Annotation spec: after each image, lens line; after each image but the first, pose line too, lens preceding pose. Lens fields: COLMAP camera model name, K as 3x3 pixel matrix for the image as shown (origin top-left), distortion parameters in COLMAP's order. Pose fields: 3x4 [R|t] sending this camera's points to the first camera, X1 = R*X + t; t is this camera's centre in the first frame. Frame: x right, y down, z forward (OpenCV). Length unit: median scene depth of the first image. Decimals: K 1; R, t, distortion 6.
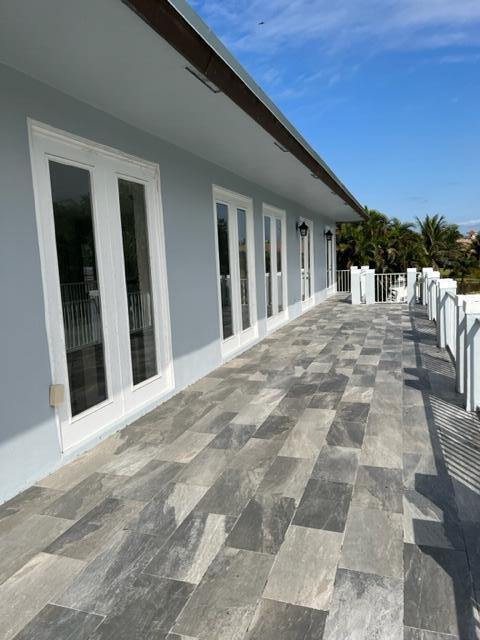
lens RADIAL K [[479.6, 0, 240.0], [0, 479.6, 320.0], [0, 0, 1]] dist [0.062046, -0.075940]
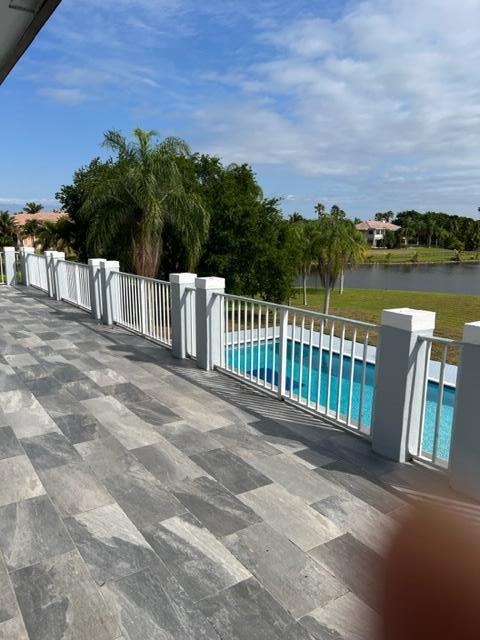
lens RADIAL K [[479.6, 0, 240.0], [0, 479.6, 320.0], [0, 0, 1]] dist [0.062046, -0.075940]
pose [[0.601081, -0.092415, 0.793827, -0.527667], [0.059695, 0.995709, 0.070716, -0.021129], [-0.796955, 0.004882, 0.604018, 0.278814]]
